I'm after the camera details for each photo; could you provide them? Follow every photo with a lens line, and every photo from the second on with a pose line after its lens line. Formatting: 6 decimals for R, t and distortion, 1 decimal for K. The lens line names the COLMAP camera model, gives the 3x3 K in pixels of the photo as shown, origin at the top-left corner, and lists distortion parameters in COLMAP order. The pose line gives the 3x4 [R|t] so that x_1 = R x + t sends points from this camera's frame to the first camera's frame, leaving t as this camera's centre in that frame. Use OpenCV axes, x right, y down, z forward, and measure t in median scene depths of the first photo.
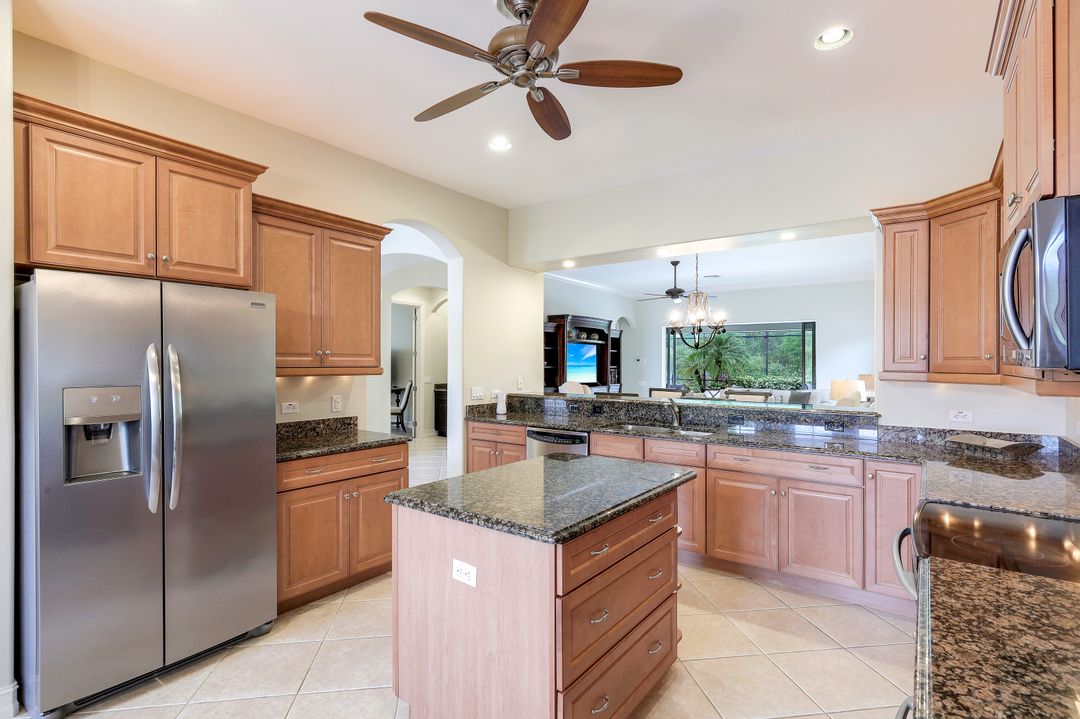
lens RADIAL K [[521.6, 0, 520.5], [0, 521.6, 361.8], [0, 0, 1]] dist [0.001639, 0.000036]
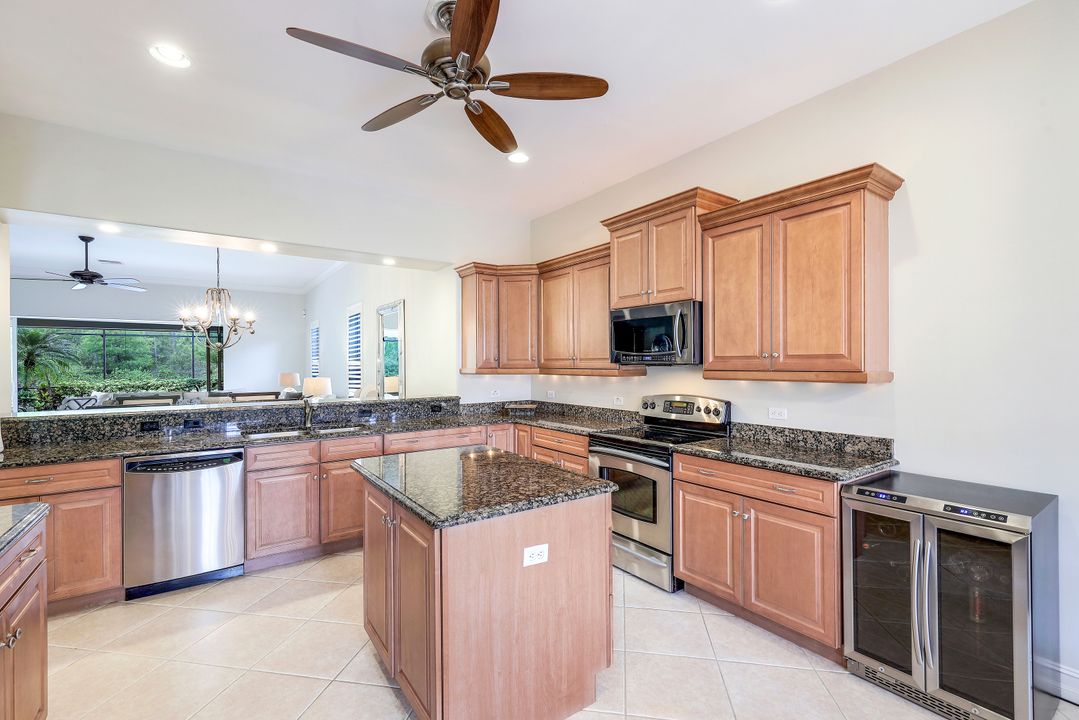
lens RADIAL K [[484.5, 0, 539.5], [0, 484.5, 360.0], [0, 0, 1]] dist [0.000741, 0.000293]
pose [[0.299420, -0.002242, 0.954119, -0.580105], [0.006179, 0.999981, 0.000410, -0.005025], [-0.954101, 0.005773, 0.299428, 0.365207]]
